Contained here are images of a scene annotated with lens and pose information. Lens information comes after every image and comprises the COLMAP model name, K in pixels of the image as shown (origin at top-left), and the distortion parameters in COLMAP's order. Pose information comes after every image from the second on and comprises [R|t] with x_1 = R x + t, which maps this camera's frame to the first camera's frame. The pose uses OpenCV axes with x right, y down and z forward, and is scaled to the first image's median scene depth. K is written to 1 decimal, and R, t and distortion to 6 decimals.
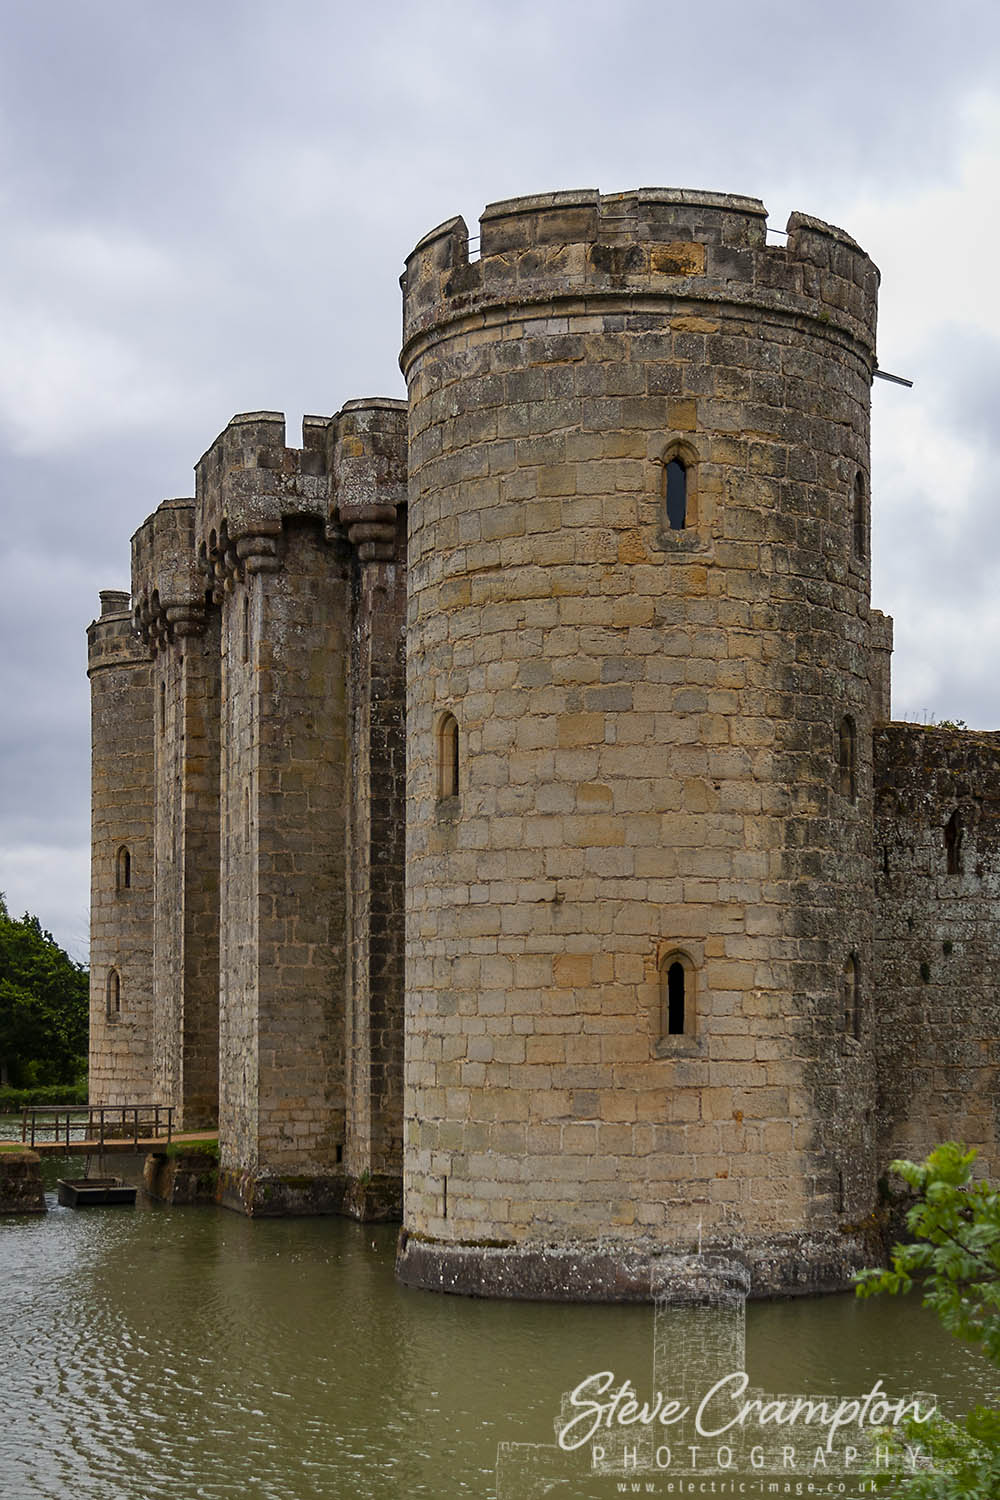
lens RADIAL K [[2294.7, 0, 662.0], [0, 2294.7, 870.3], [0, 0, 1]] dist [0.132837, 0.000000]
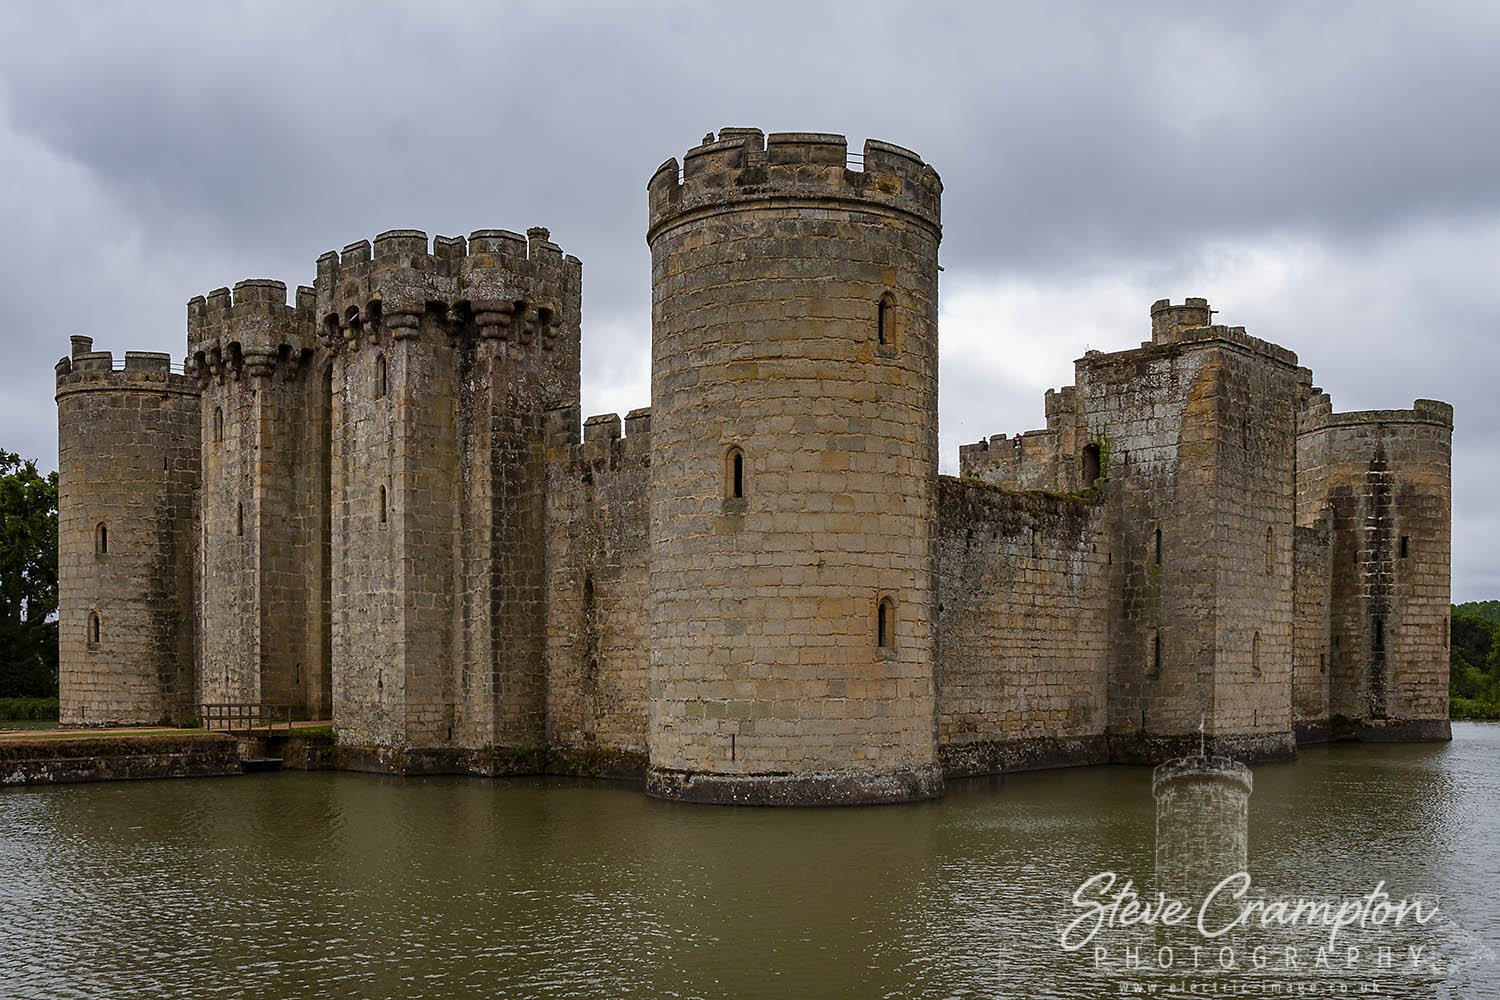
lens RADIAL K [[1528.6, 0, 739.2], [0, 1528.6, 649.9], [0, 0, 1]] dist [-0.064295, 0.000000]
pose [[0.901194, 0.003604, 0.433401, -0.556168], [-0.027332, 0.998448, 0.048531, 0.021711], [-0.432553, -0.055581, 0.899894, 0.039288]]
